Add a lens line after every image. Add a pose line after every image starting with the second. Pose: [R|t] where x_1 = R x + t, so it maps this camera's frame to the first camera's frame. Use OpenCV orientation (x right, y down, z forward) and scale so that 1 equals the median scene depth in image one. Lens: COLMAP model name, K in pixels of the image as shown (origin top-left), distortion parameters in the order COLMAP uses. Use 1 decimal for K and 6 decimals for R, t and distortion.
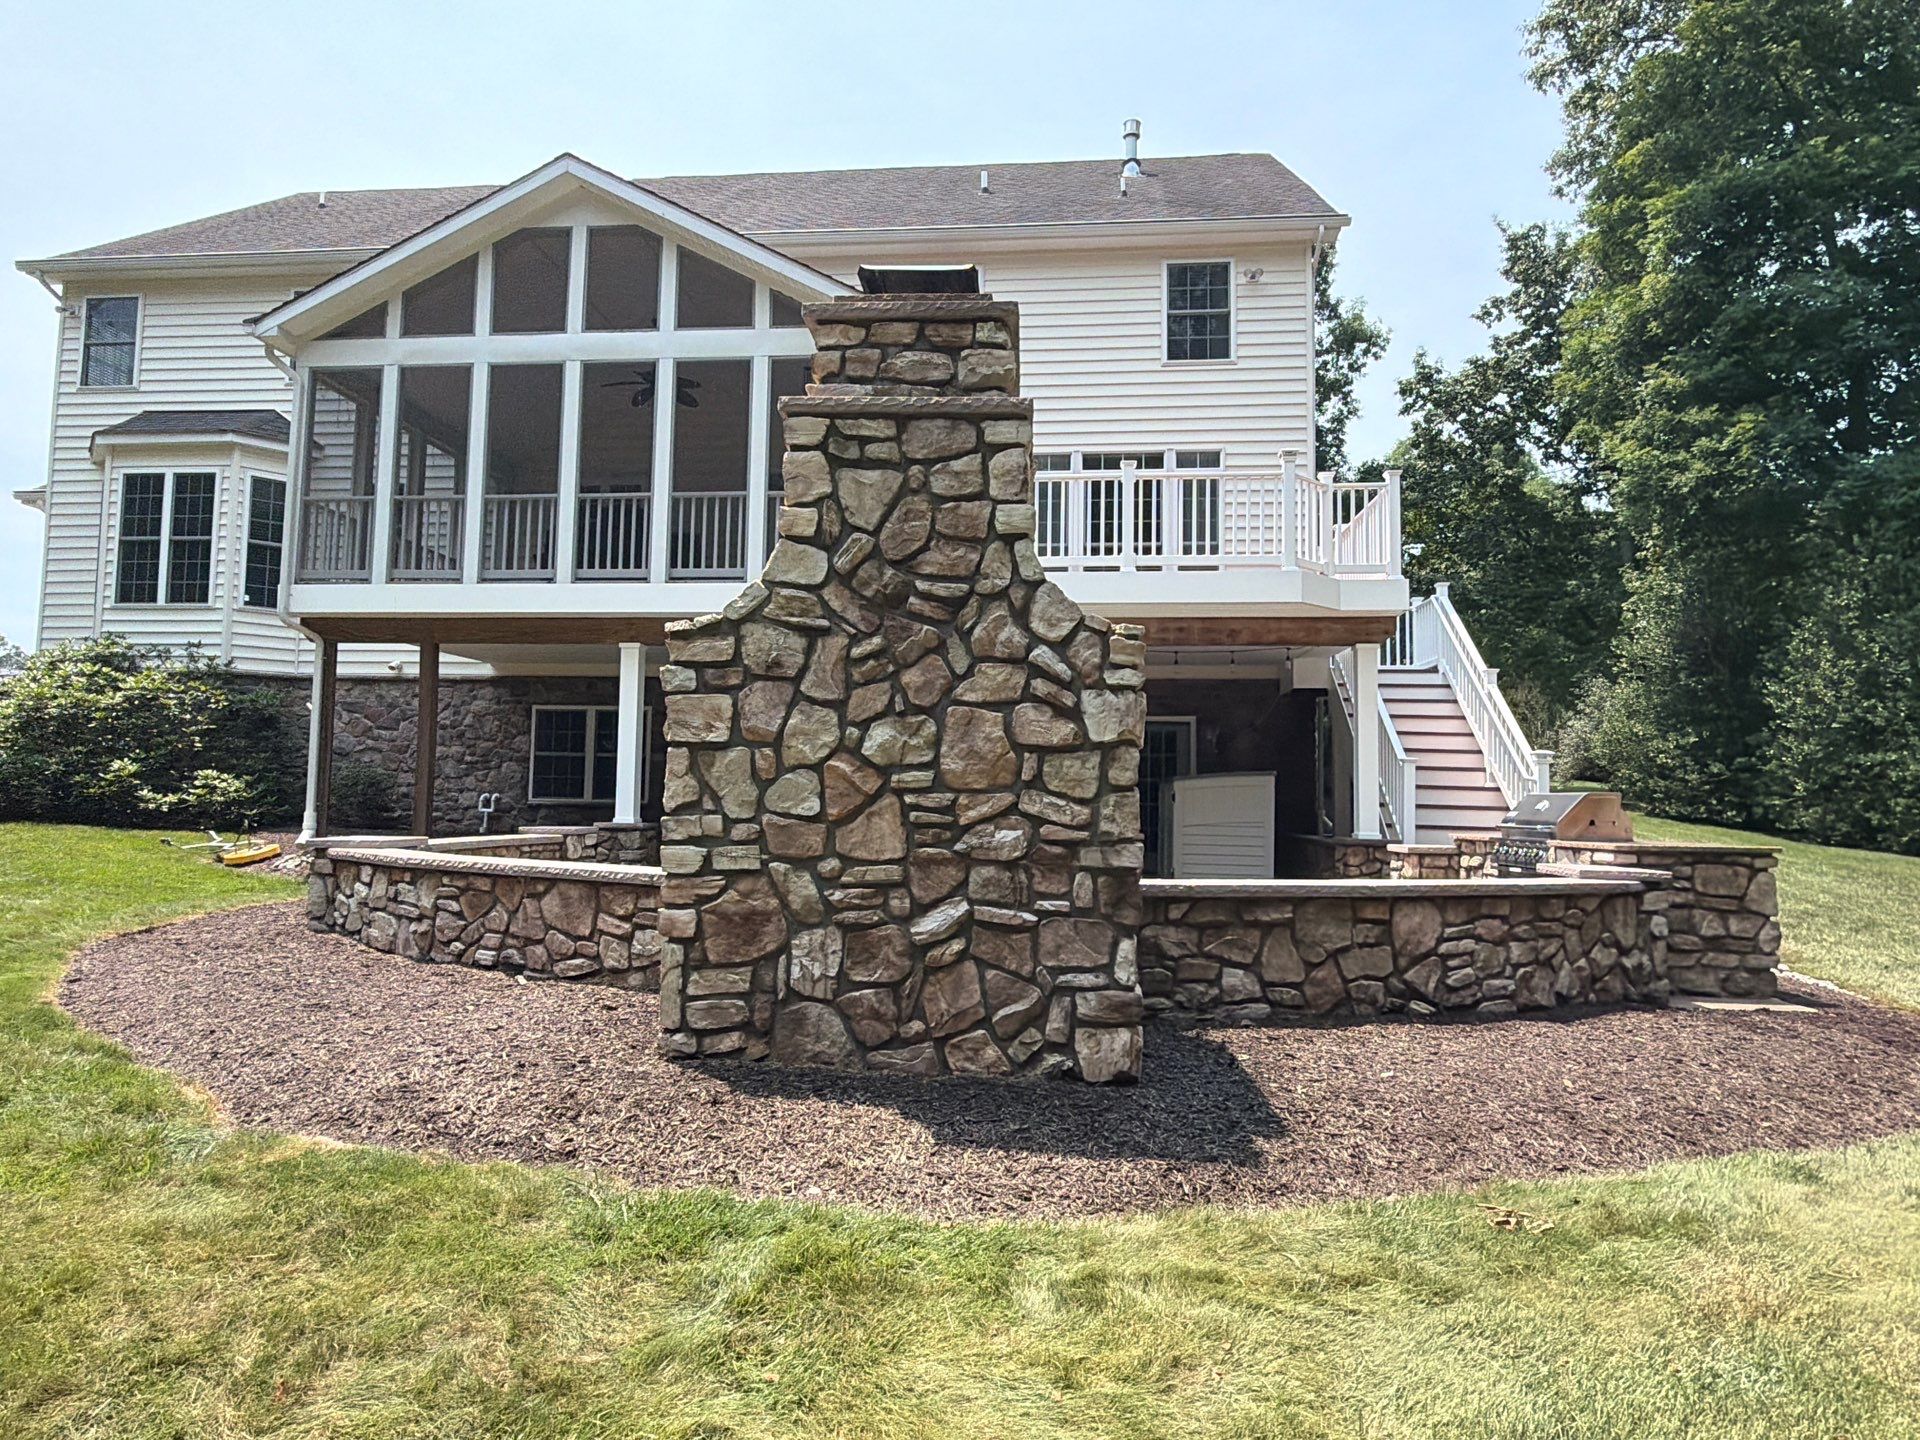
lens RADIAL K [[1127.1, 0, 961.9], [0, 1127.1, 721.3], [0, 0, 1]] dist [-0.003993, 0.007217]
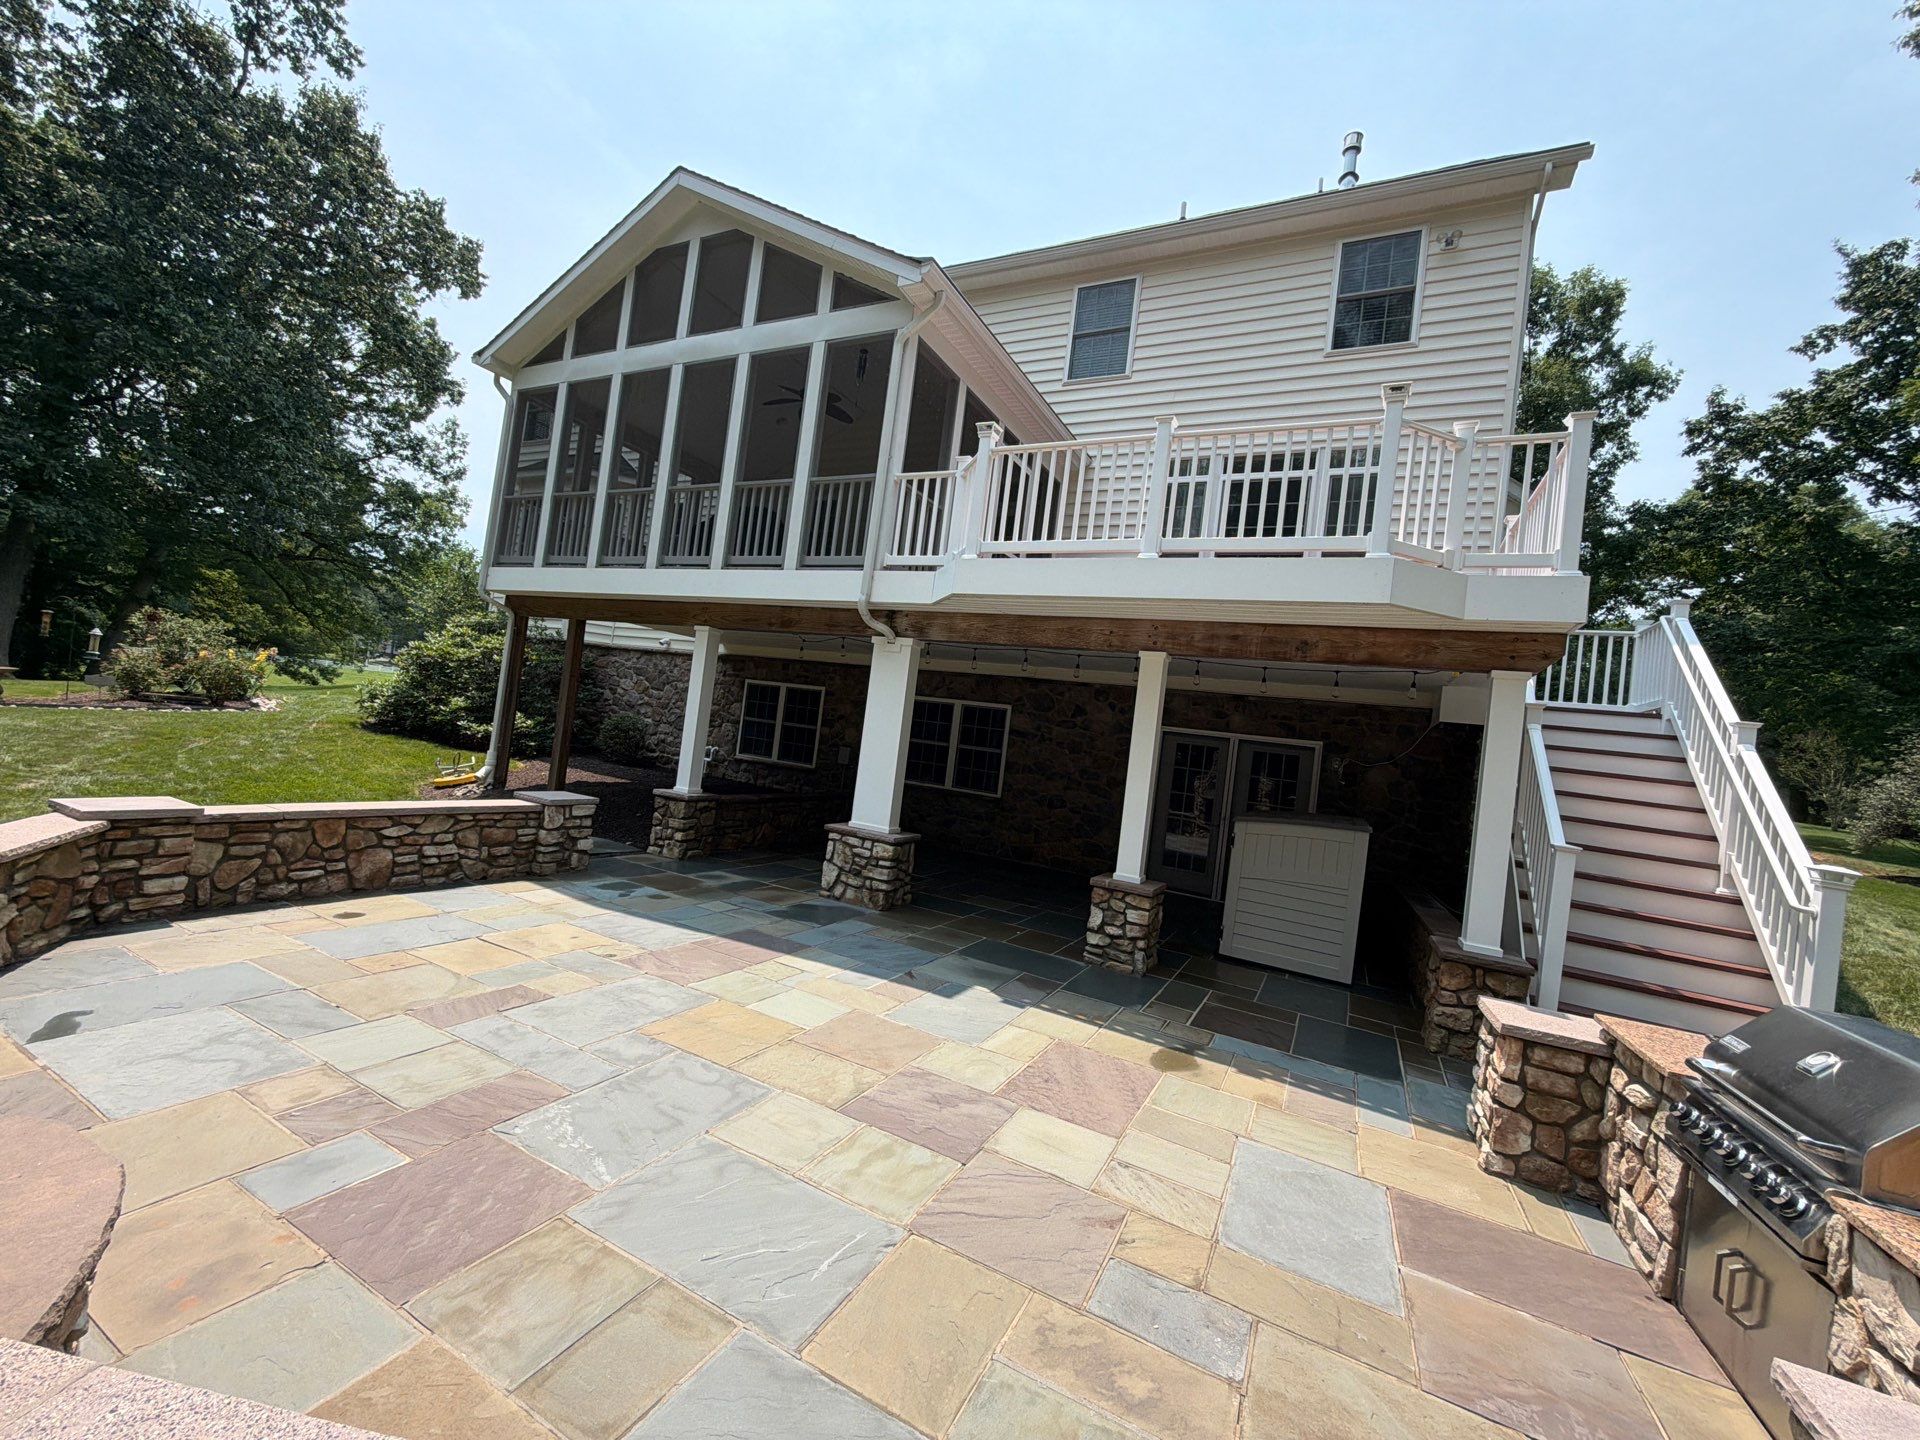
lens RADIAL K [[764.5, 0, 960.5], [0, 764.5, 718.4], [0, 0, 1]] dist [0.000779, 0.000054]
pose [[0.925650, 0.088167, -0.367965, 0.107890], [-0.080789, 0.996101, 0.035442, -0.014323], [0.369655, -0.003079, 0.929164, 0.213173]]
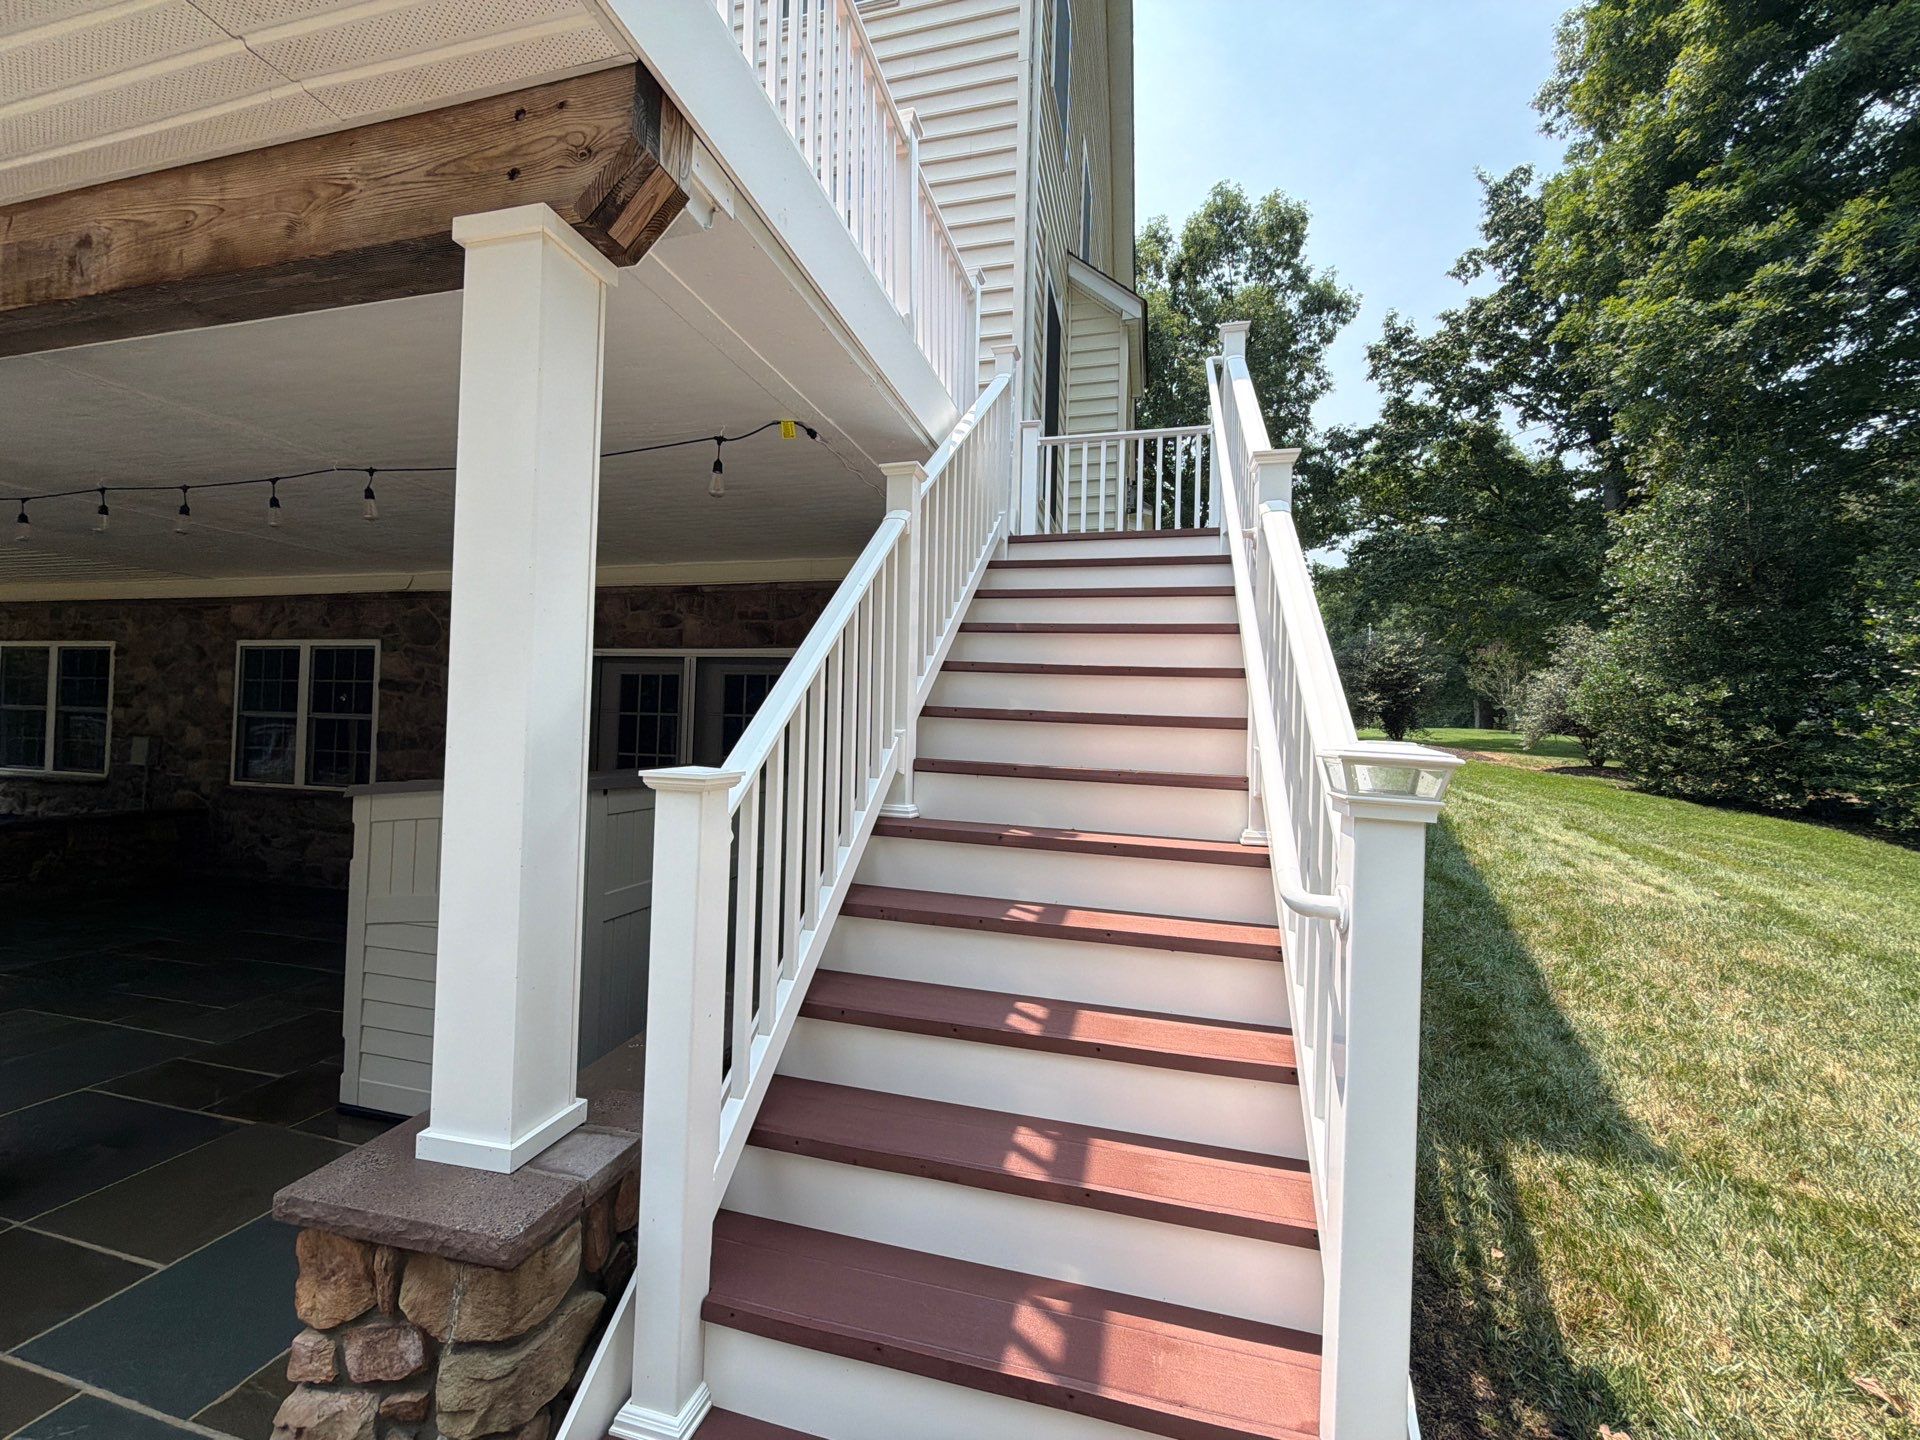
lens RADIAL K [[765.7, 0, 956.5], [0, 765.7, 718.4], [0, 0, 1]] dist [0.000856, -0.000037]
pose [[0.988196, 0.008051, -0.152986, 0.224711], [-0.000702, 0.998846, 0.048030, 0.008153], [0.153196, -0.047356, 0.987060, 0.420193]]
